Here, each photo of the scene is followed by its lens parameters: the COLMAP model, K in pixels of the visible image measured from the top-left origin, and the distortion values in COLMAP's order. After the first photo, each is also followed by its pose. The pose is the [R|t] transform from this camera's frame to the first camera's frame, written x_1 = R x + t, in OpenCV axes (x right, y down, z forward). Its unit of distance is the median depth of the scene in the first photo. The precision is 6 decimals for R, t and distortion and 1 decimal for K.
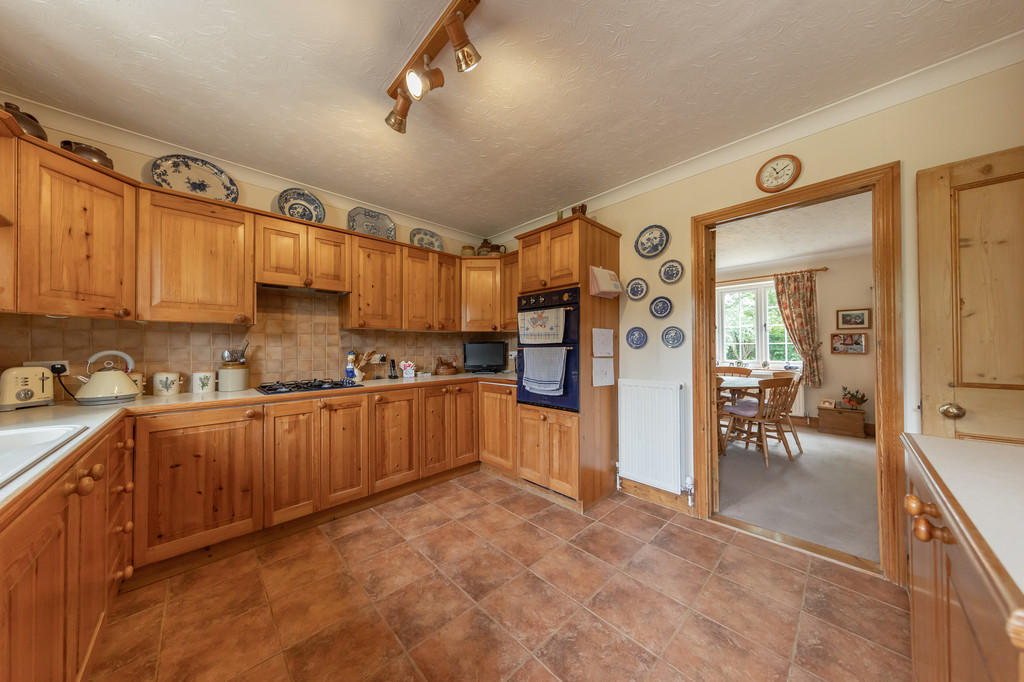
lens RADIAL K [[326.4, 0, 512.0], [0, 326.4, 343.6], [0, 0, 1]] dist [0.011975, -0.000185]
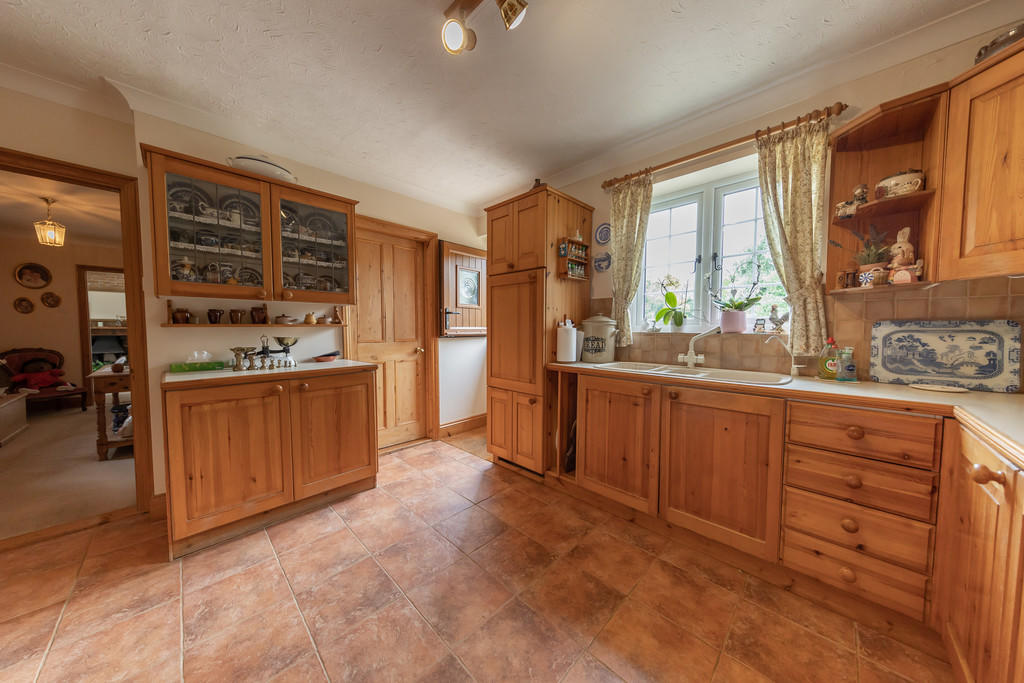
lens RADIAL K [[326.4, 0, 508.8], [0, 326.4, 342.7], [0, 0, 1]] dist [0.011975, -0.000185]
pose [[-0.999552, 0.007300, -0.029033, -0.152796], [0.006154, 0.999206, 0.039373, 0.020201], [0.029297, 0.039176, -0.998803, 1.181132]]
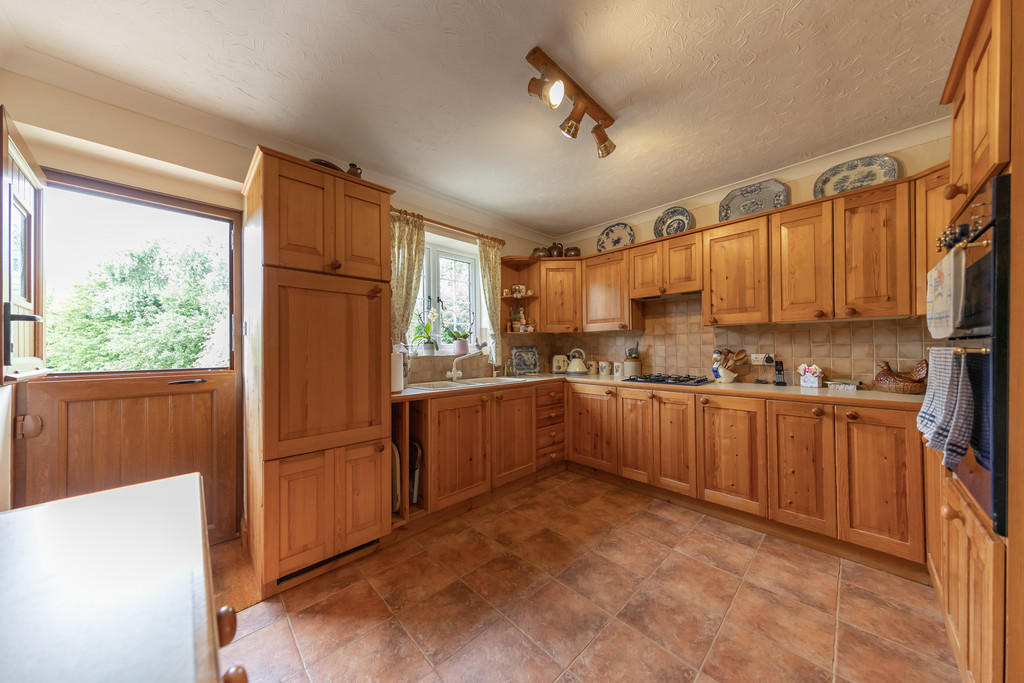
lens RADIAL K [[330.5, 0, 510.1], [0, 330.5, 345.8], [0, 0, 1]] dist [0.008203, 0.000055]
pose [[-0.001041, -0.001234, -0.999999, 0.575774], [0.019256, 0.999814, -0.001254, 0.001578], [0.999814, -0.019257, -0.001017, 0.480399]]
